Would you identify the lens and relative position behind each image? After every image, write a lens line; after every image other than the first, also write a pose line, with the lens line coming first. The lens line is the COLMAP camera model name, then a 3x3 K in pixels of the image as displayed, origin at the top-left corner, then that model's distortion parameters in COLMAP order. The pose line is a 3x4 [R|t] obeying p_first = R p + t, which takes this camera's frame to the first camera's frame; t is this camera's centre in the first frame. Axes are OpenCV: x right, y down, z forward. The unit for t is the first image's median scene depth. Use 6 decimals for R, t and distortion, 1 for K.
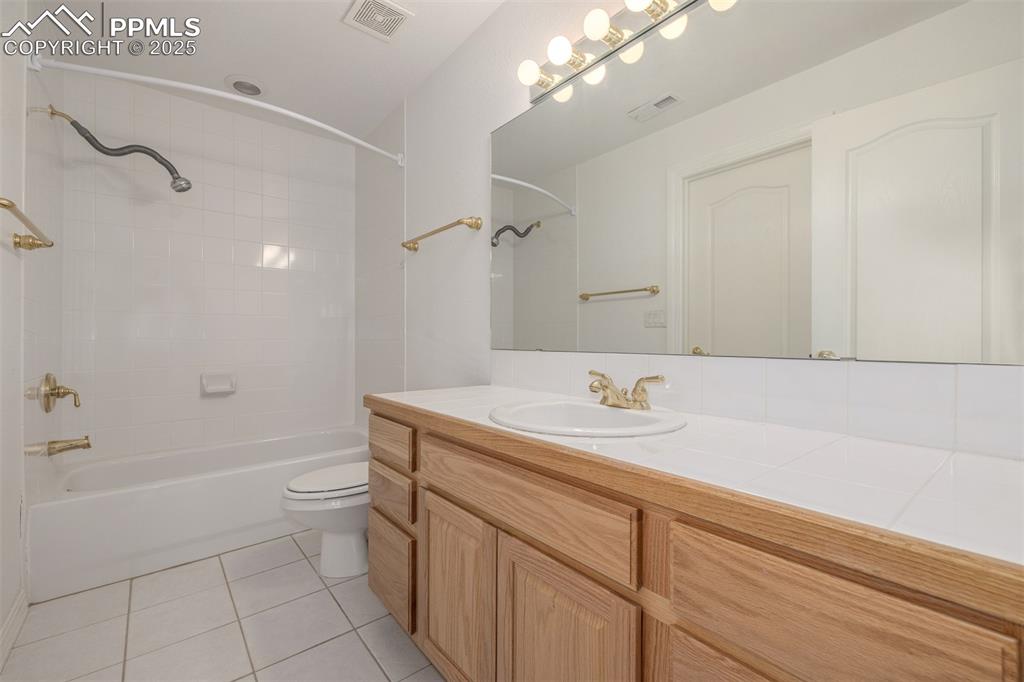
lens RADIAL K [[434.0, 0, 507.4], [0, 434.0, 340.3], [0, 0, 1]] dist [-0.001483, 0.000663]
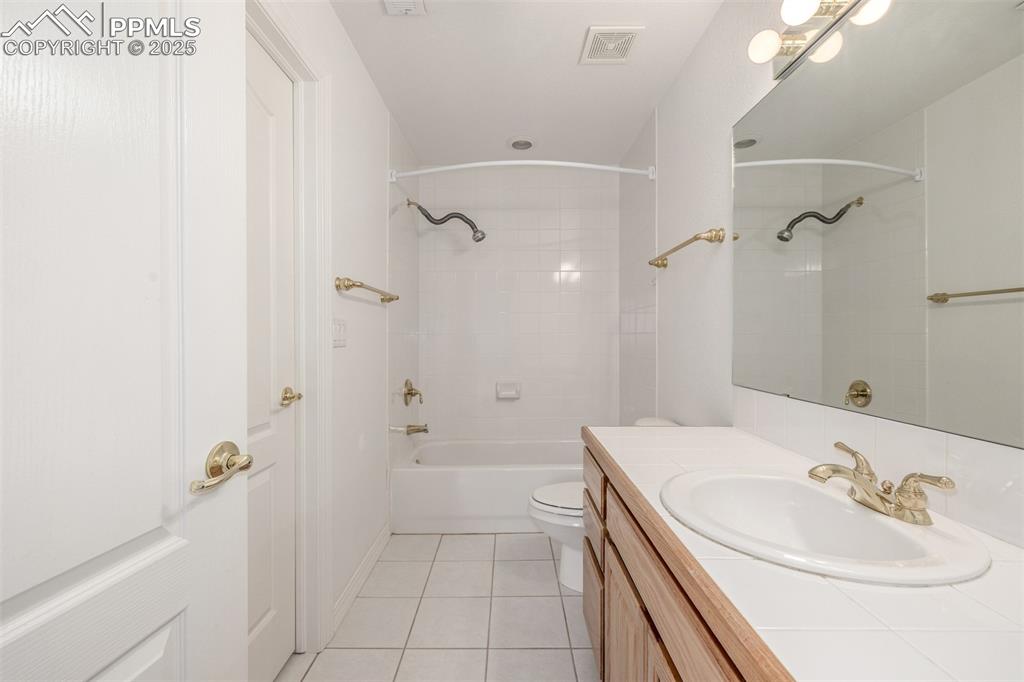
lens RADIAL K [[434.0, 0, 507.2], [0, 434.0, 337.1], [0, 0, 1]] dist [-0.001483, 0.000663]
pose [[0.769245, 0.000075, -0.638954, 0.151964], [0.002030, 0.999995, 0.002561, -0.070107], [0.638951, -0.003267, 0.769241, 0.071544]]
